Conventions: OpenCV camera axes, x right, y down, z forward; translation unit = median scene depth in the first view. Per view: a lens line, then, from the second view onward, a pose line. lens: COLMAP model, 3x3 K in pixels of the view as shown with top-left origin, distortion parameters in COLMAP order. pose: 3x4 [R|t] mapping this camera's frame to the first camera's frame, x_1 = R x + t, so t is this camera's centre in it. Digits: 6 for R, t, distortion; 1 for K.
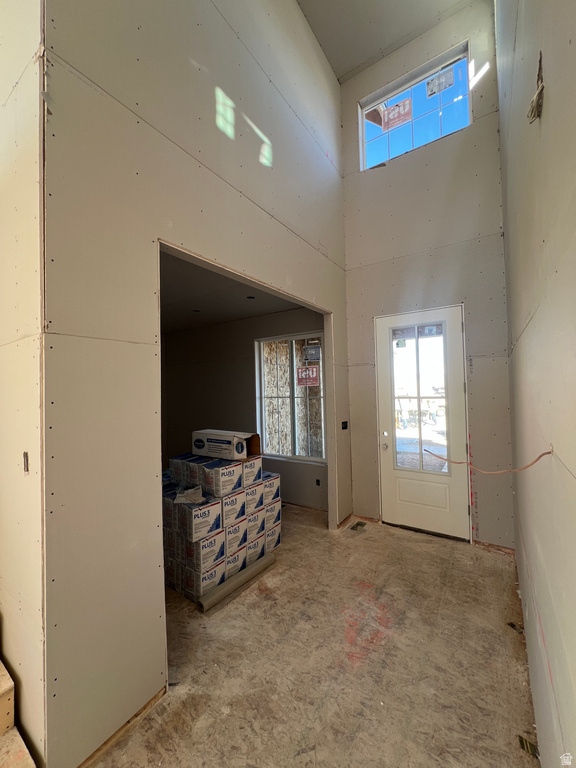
lens RADIAL K [[307.1, 0, 287.1], [0, 307.1, 384.1], [0, 0, 1]] dist [0.000360, -0.000335]
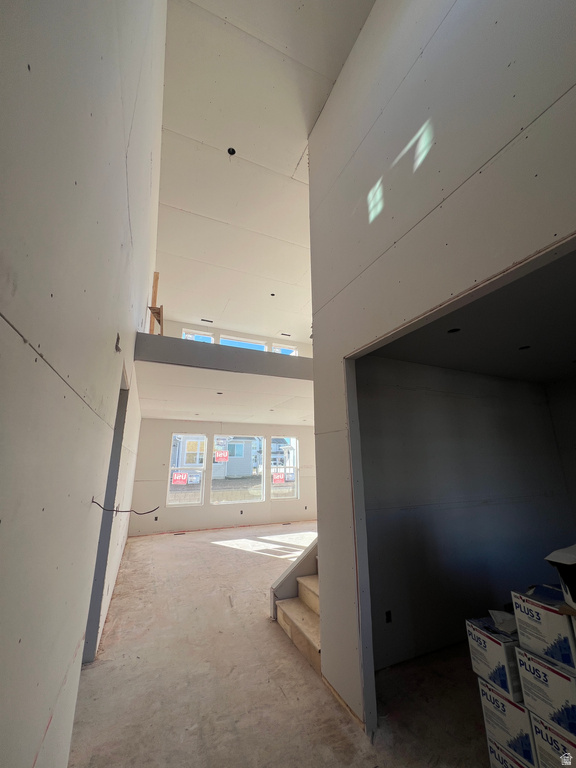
lens RADIAL K [[307.1, 0, 289.2], [0, 307.1, 381.1], [0, 0, 1]] dist [0.000360, -0.000335]
pose [[-0.525211, -0.187755, -0.830001, 0.672023], [0.032106, 0.970290, -0.239806, -0.007641], [0.850366, -0.152596, -0.503579, 1.076069]]
